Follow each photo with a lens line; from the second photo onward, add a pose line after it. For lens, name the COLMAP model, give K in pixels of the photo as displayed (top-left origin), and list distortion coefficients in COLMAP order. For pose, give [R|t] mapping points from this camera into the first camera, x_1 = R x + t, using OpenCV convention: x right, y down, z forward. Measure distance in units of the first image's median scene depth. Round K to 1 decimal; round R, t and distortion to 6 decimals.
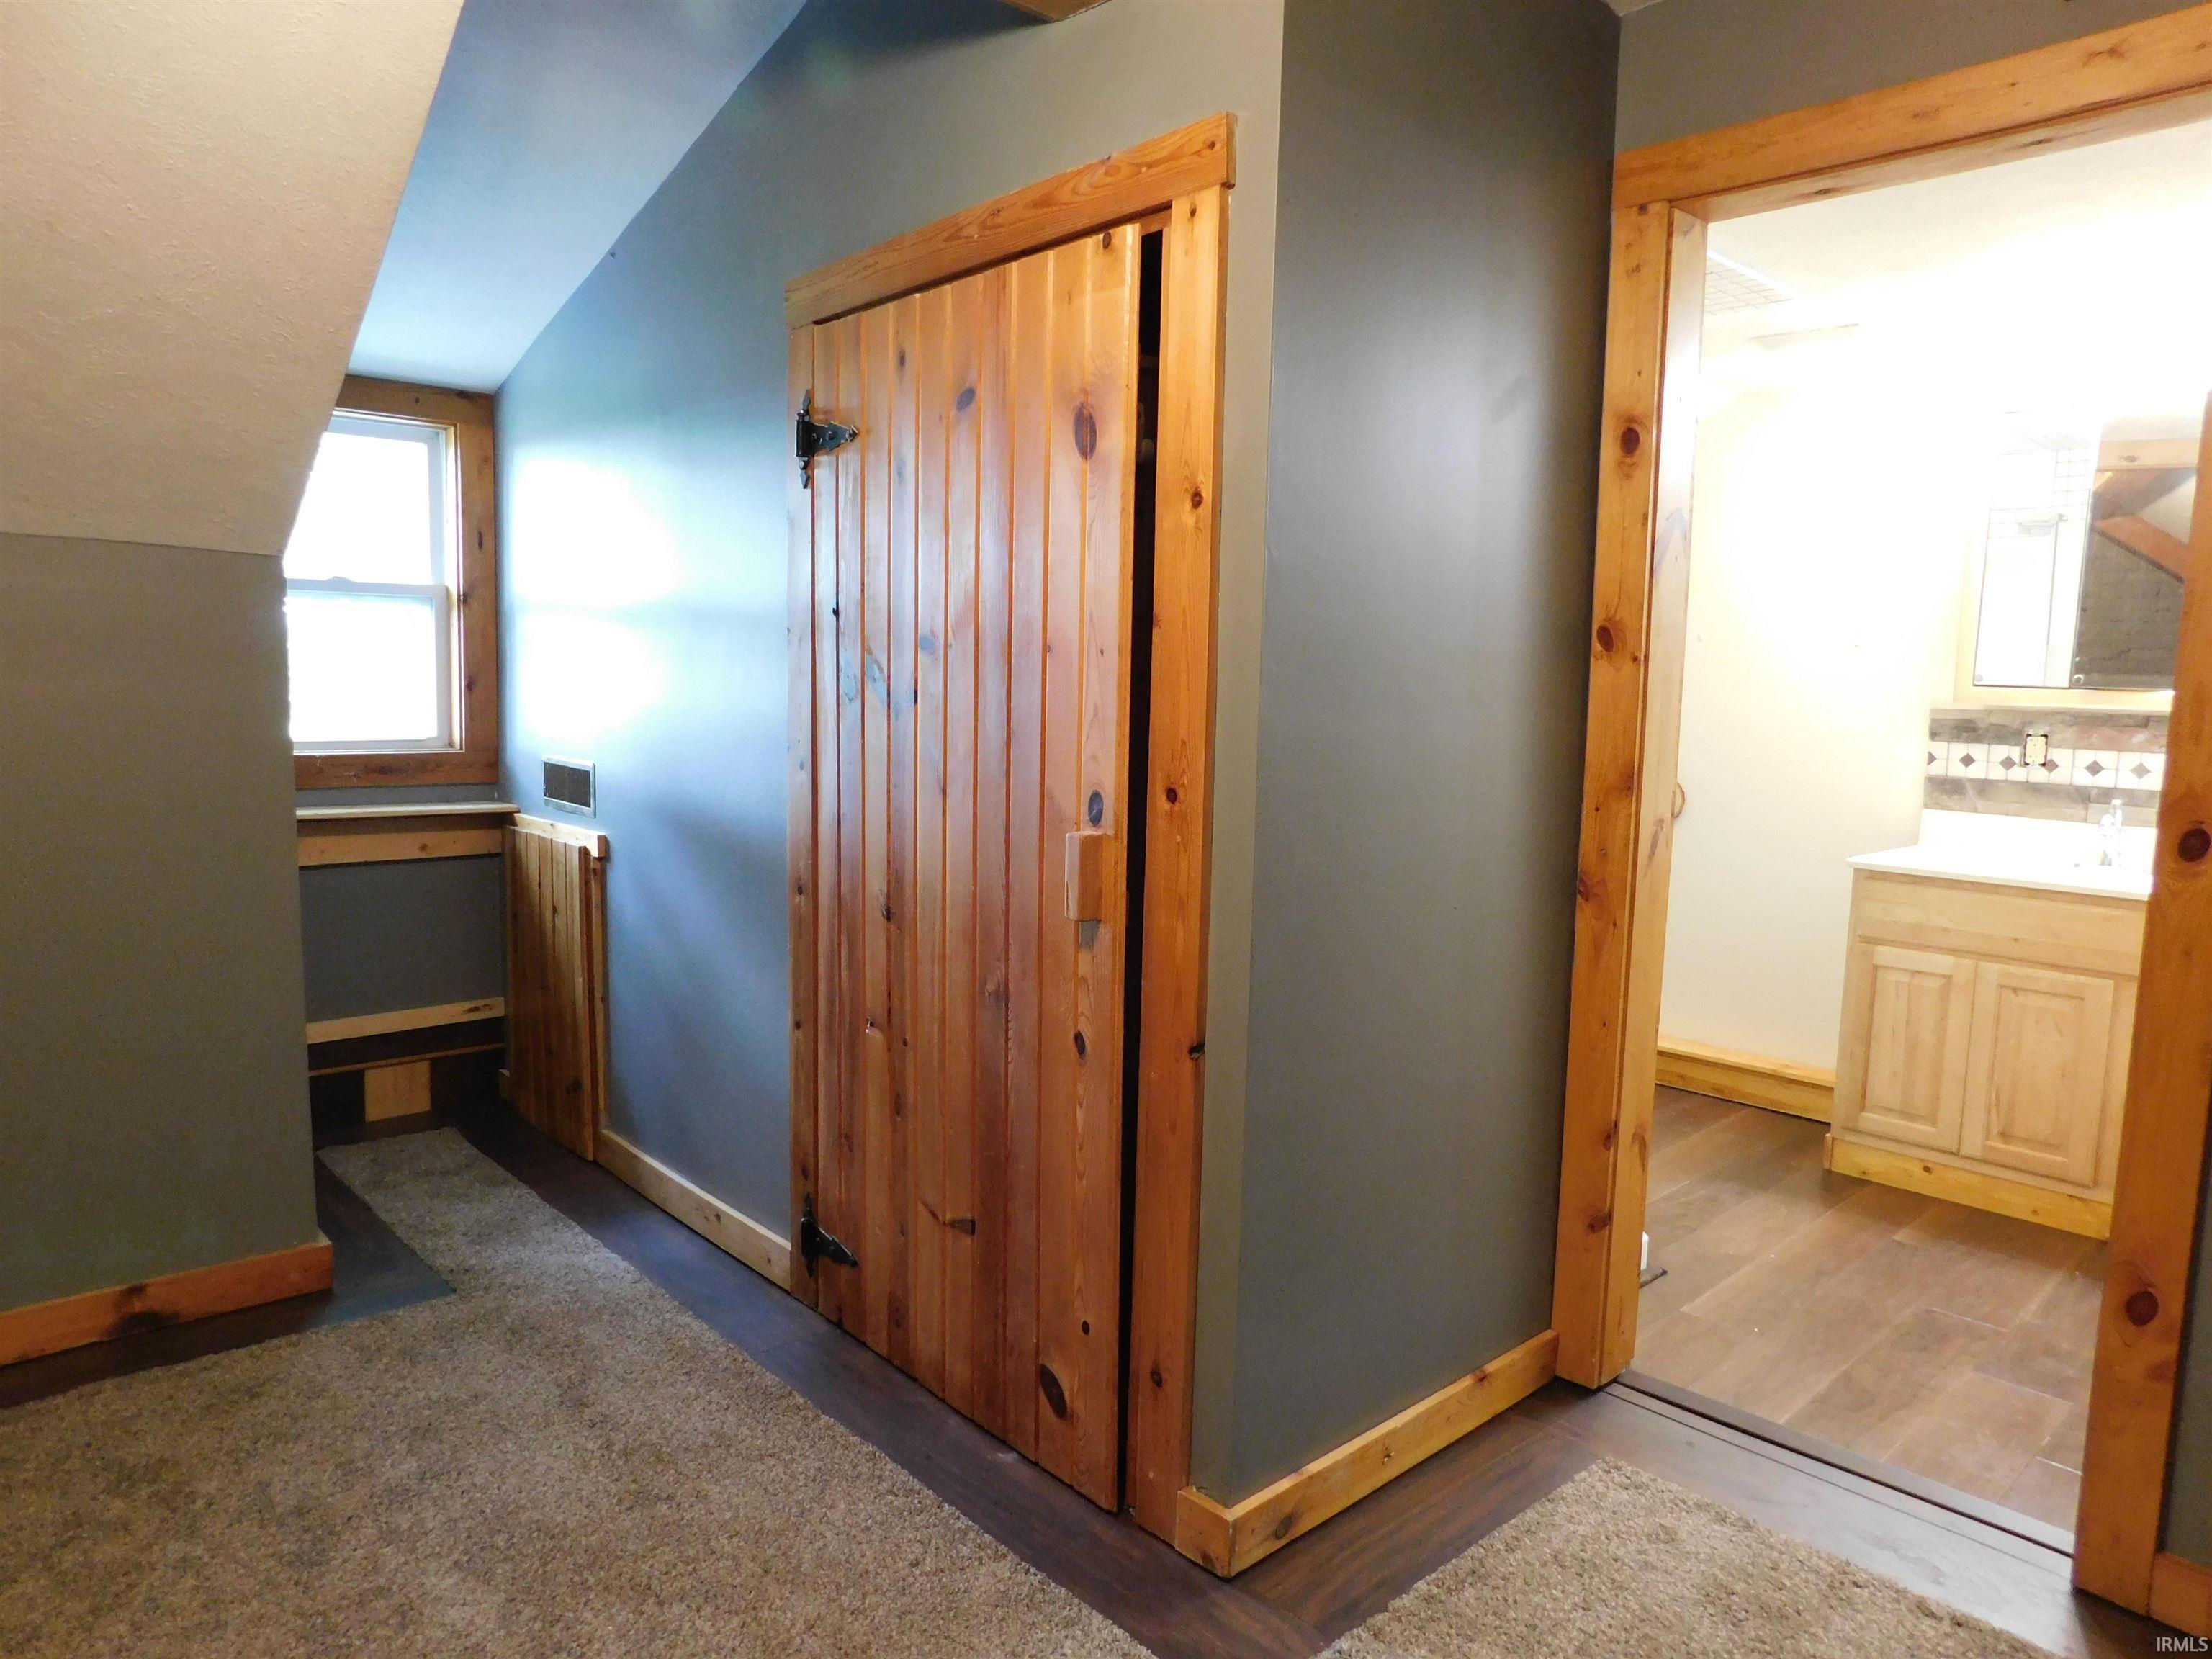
lens RADIAL K [[1467.7, 0, 1106.0], [0, 1467.7, 829.5], [0, 0, 1]] dist [-0.065592, 0.052848]
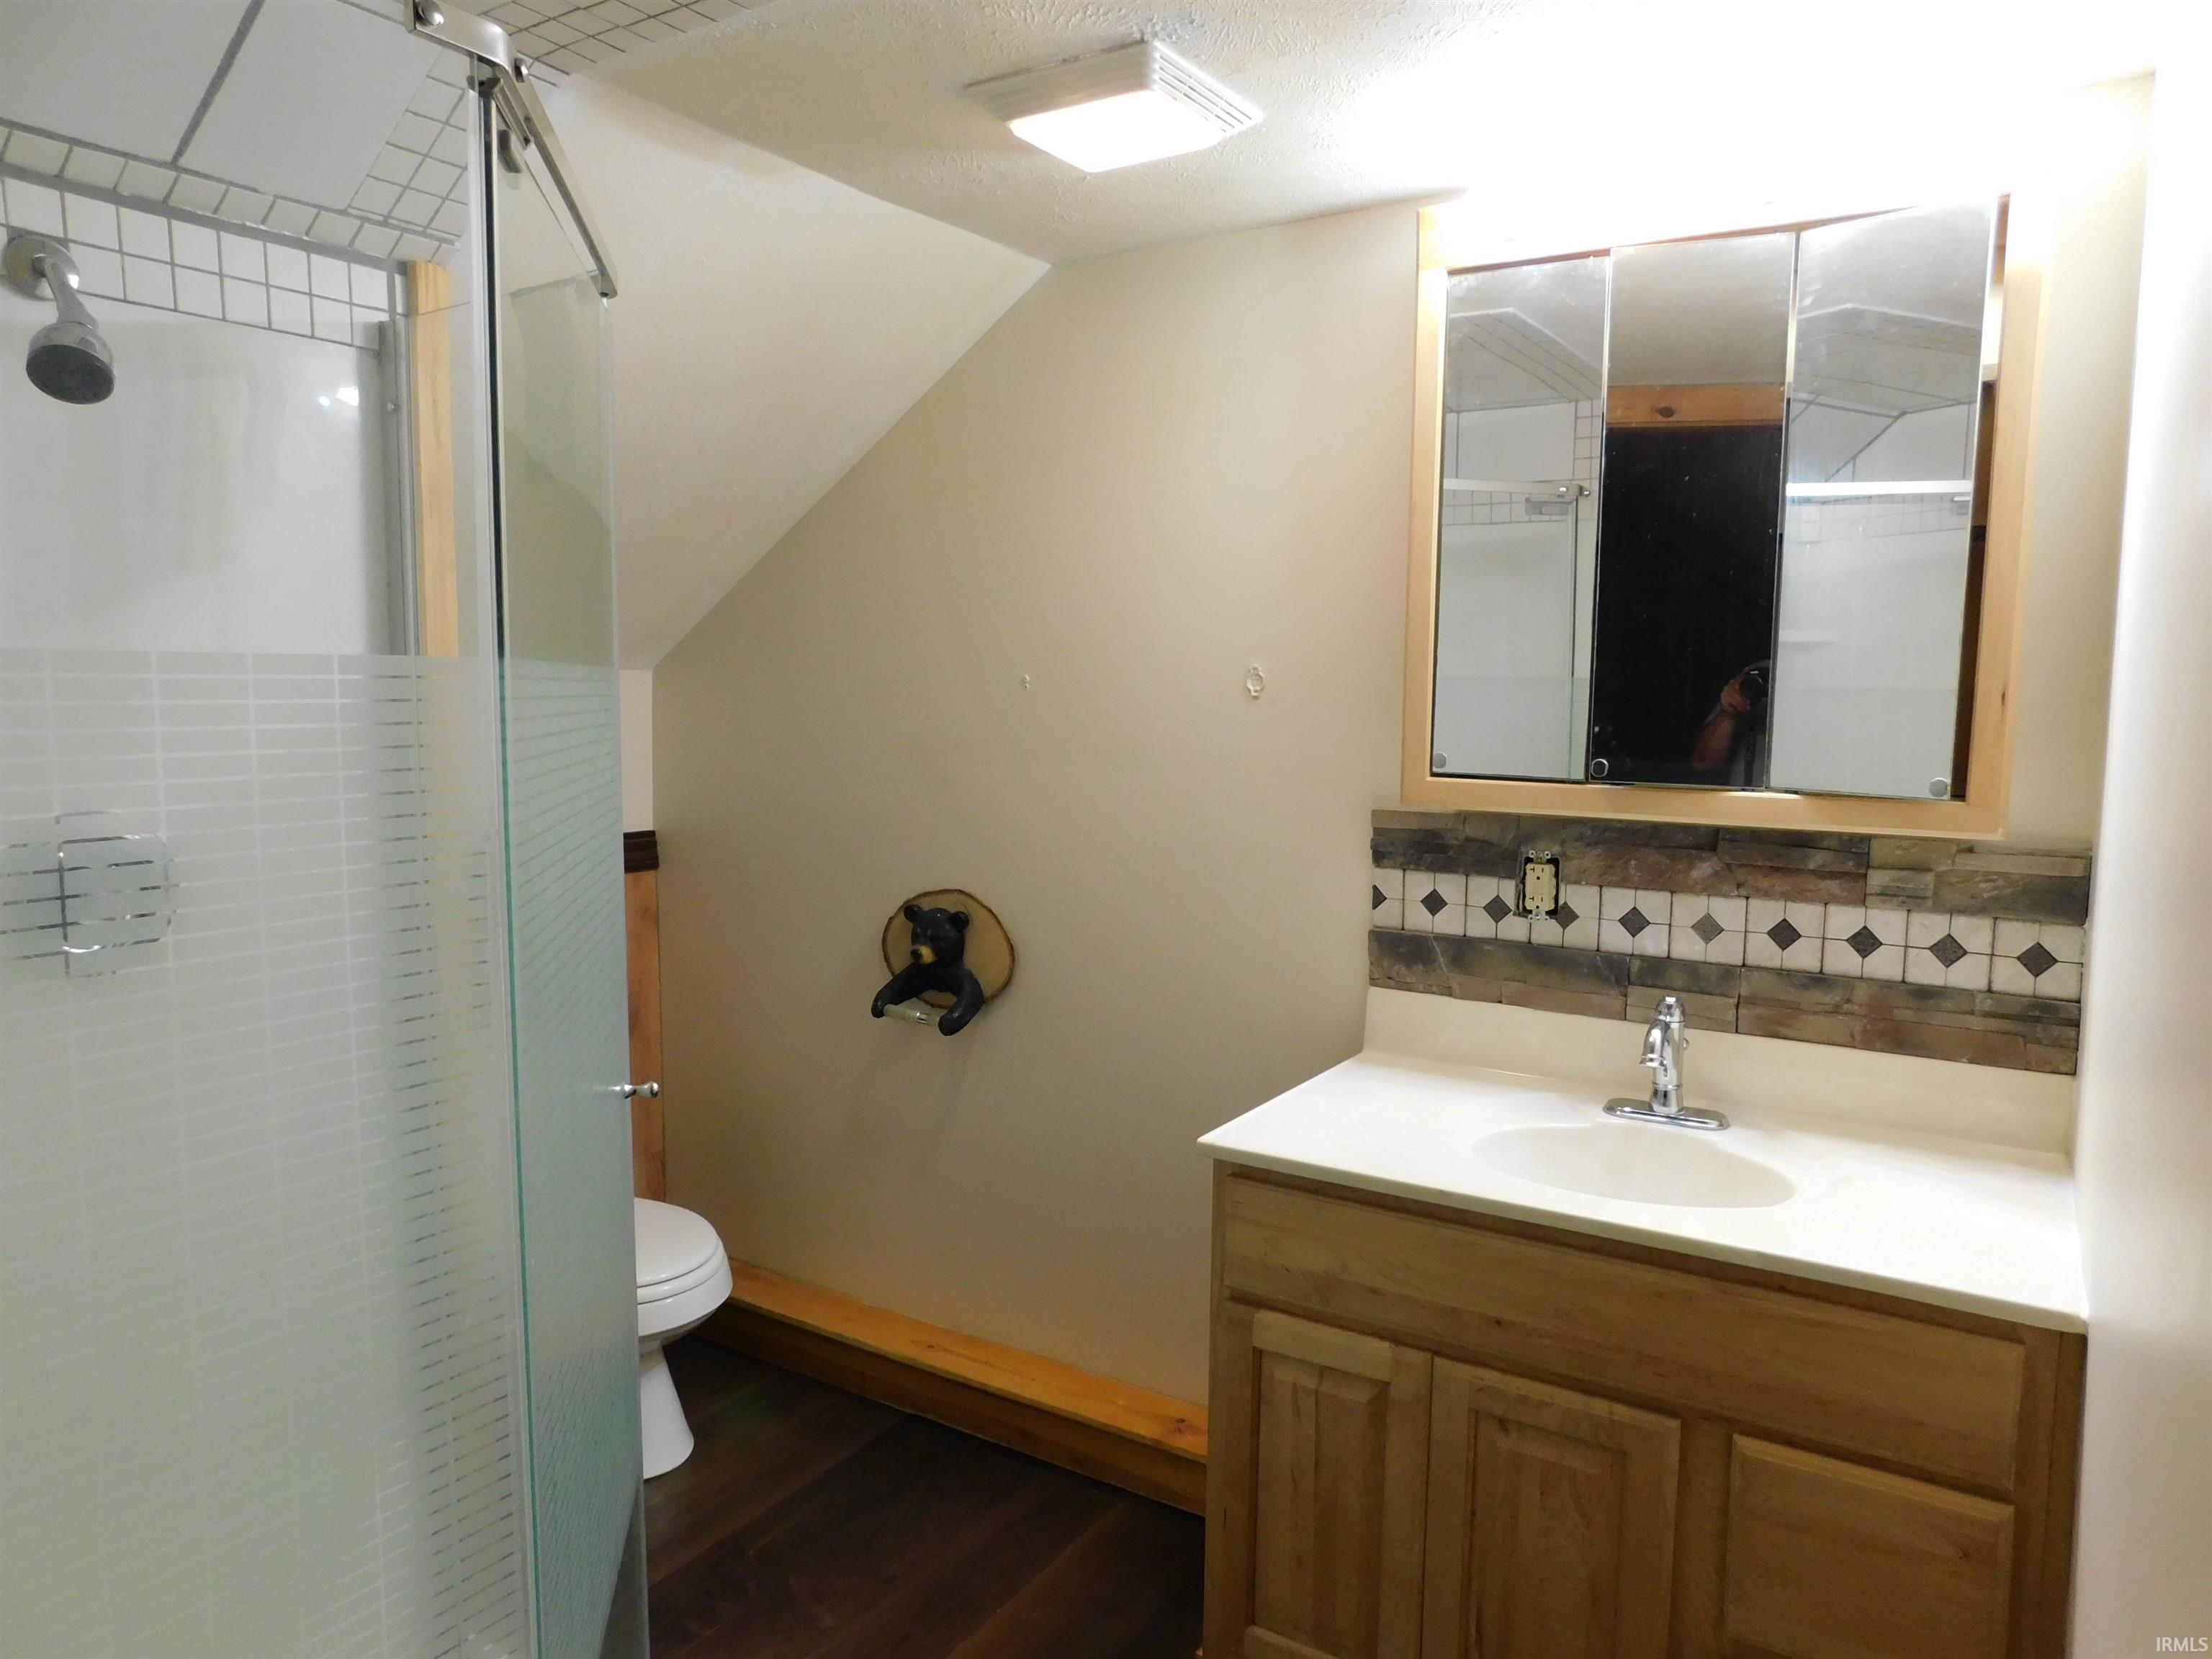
lens RADIAL K [[1467.7, 0, 1106.0], [0, 1467.7, 829.5], [0, 0, 1]] dist [-0.065592, 0.052848]
pose [[0.969603, -0.040563, 0.241300, 0.354561], [0.041679, 0.999131, 0.000476, -0.086009], [-0.241109, 0.009596, 0.970451, 0.503187]]
